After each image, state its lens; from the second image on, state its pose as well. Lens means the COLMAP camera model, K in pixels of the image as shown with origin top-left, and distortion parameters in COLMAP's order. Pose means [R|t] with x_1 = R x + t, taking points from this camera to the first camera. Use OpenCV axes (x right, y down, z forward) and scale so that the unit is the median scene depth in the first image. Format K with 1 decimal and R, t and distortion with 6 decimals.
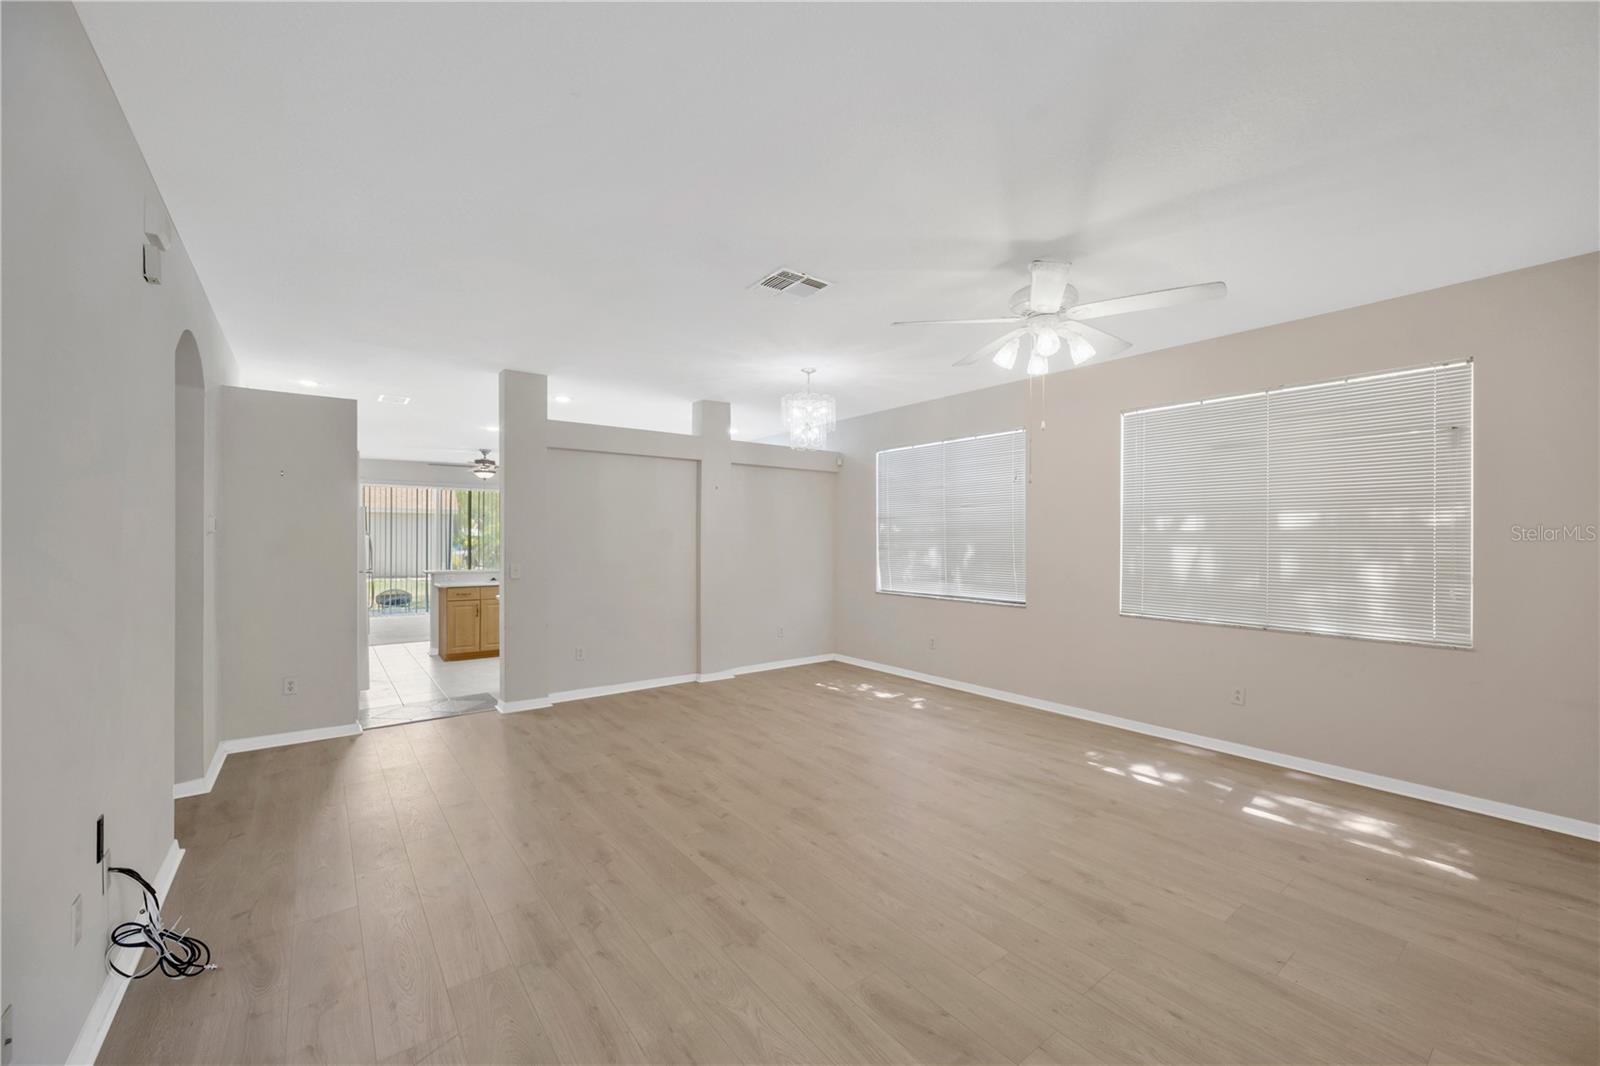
lens RADIAL K [[629.2, 0, 804.2], [0, 629.2, 537.5], [0, 0, 1]] dist [0.000294, -0.000283]
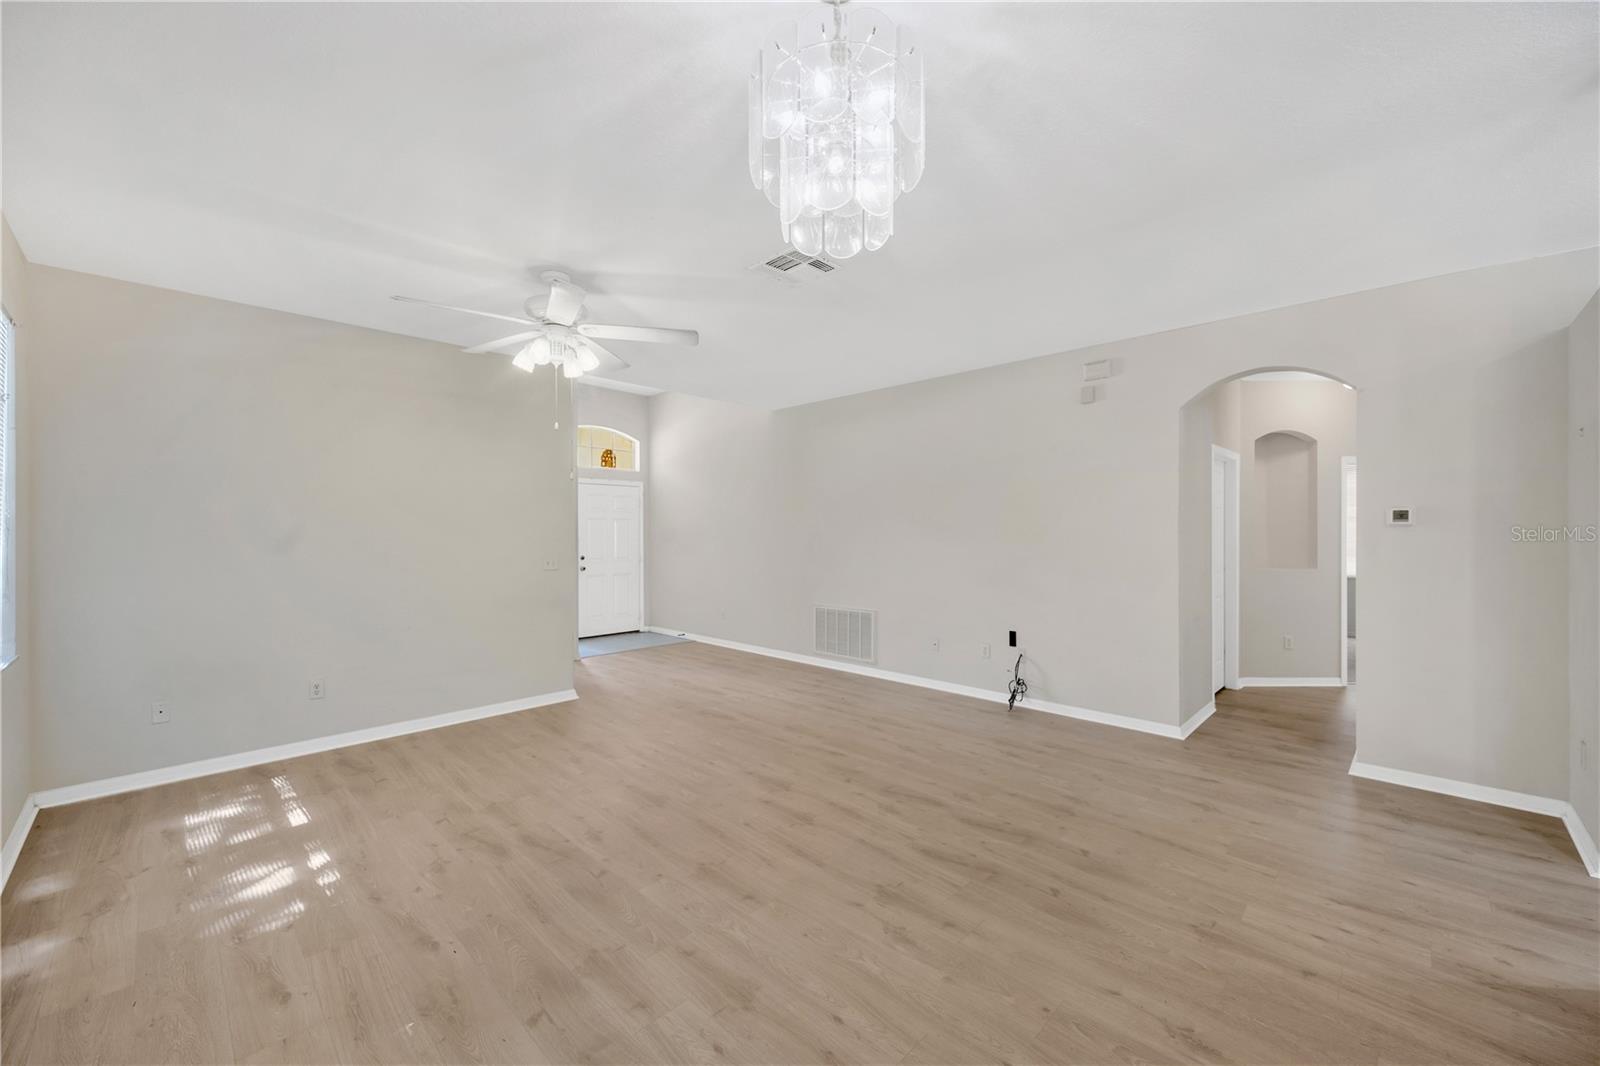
lens RADIAL K [[629.2, 0, 810.3], [0, 629.2, 526.3], [0, 0, 1]] dist [0.000294, -0.000283]
pose [[-0.988951, -0.000790, -0.148241, 0.075702], [0.000736, 0.999947, -0.010245, 0.005192], [0.148242, -0.010241, -0.988898, 1.531472]]
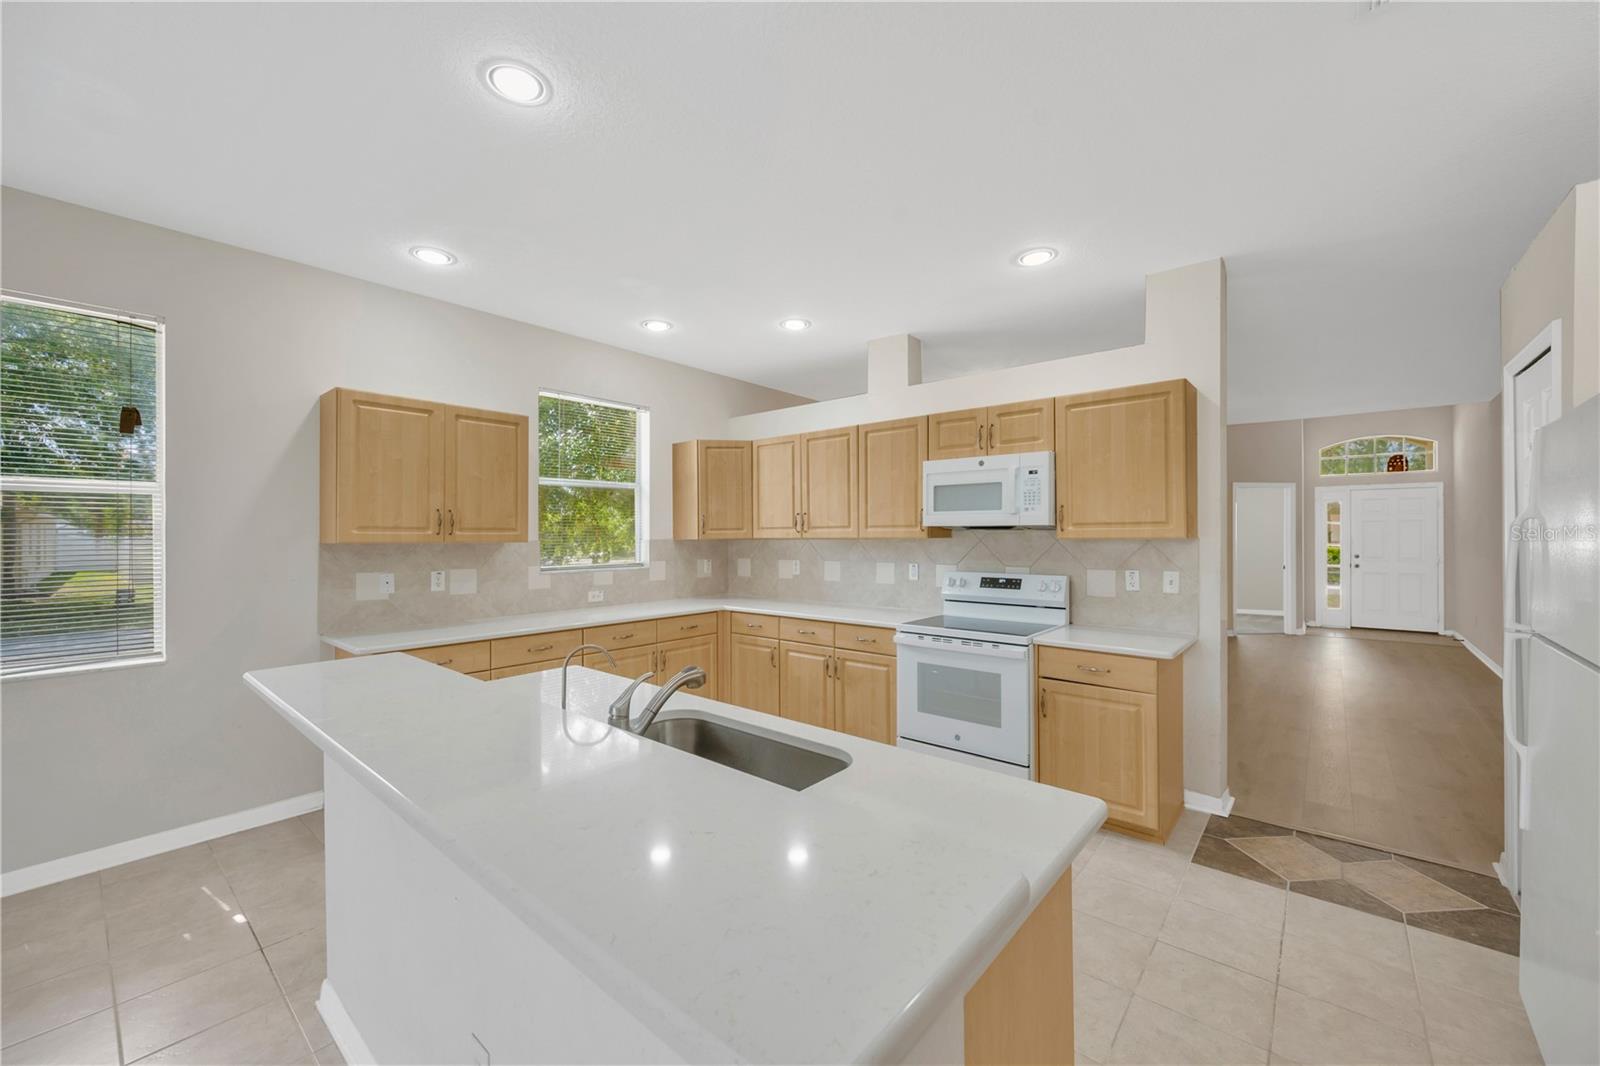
lens RADIAL K [[629.2, 0, 809.0], [0, 629.2, 536.2], [0, 0, 1]] dist [0.000294, -0.000283]
pose [[-0.214859, 0.003047, 0.976640, -1.189000], [0.000929, 0.999995, -0.002915, 0.016136], [-0.976645, 0.000281, -0.214861, 1.813935]]
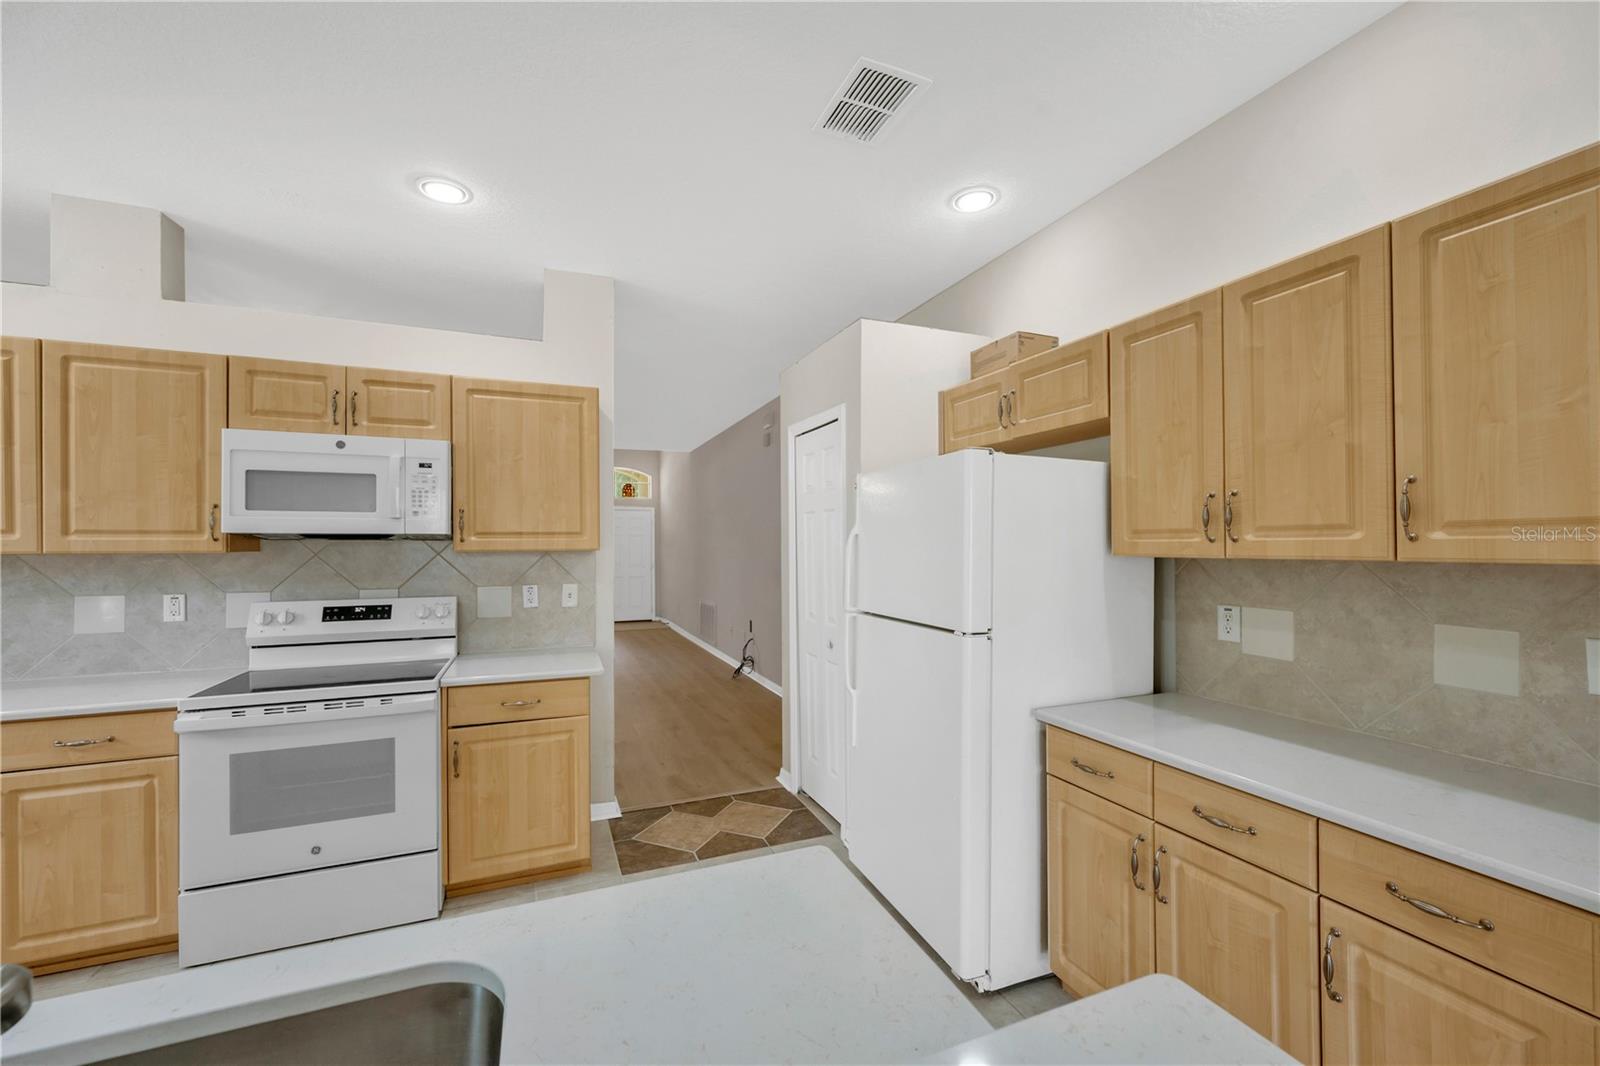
lens RADIAL K [[629.2, 0, 800.2], [0, 629.2, 543.2], [0, 0, 1]] dist [0.000294, -0.000283]
pose [[-0.964939, 0.007523, 0.262368, -0.988797], [0.006139, 0.999963, -0.006095, 0.015172], [-0.262404, -0.004271, -0.964949, 1.865103]]
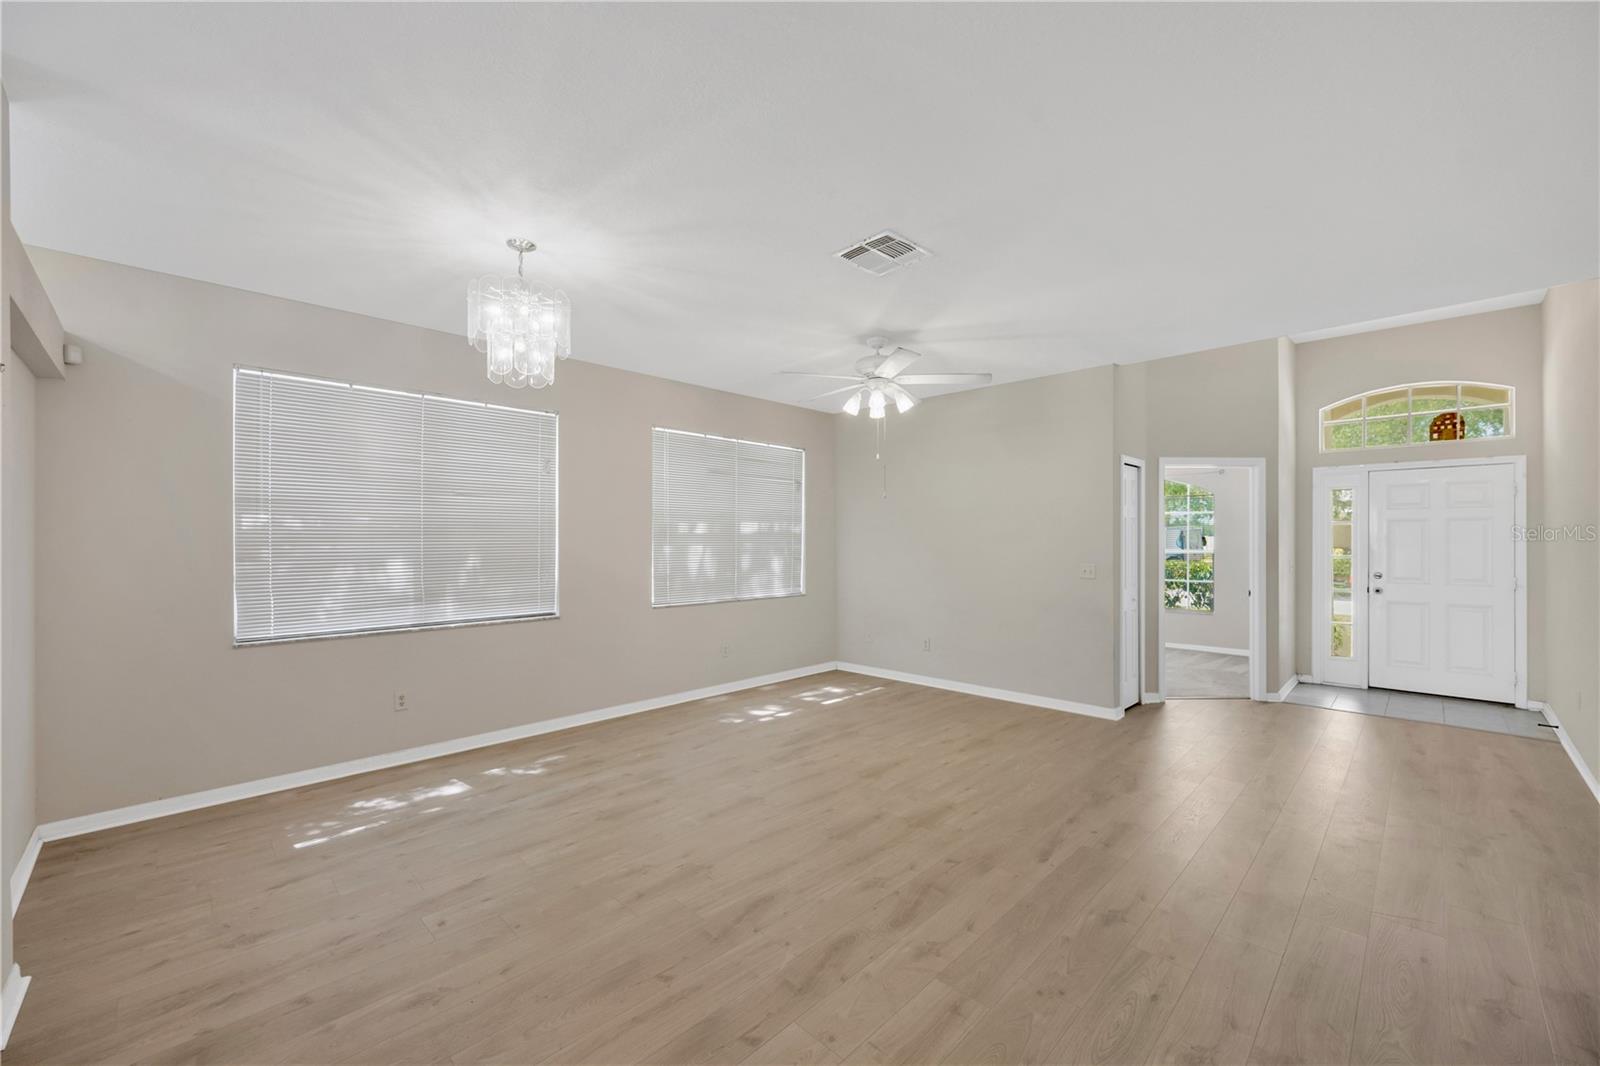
lens RADIAL K [[629.2, 0, 798.1], [0, 629.2, 543.0], [0, 0, 1]] dist [0.000294, -0.000283]
pose [[-0.127708, -0.003508, 0.991806, -0.695148], [0.000391, 0.999993, 0.003587, 0.004234], [-0.991812, 0.000846, -0.127705, 0.966710]]
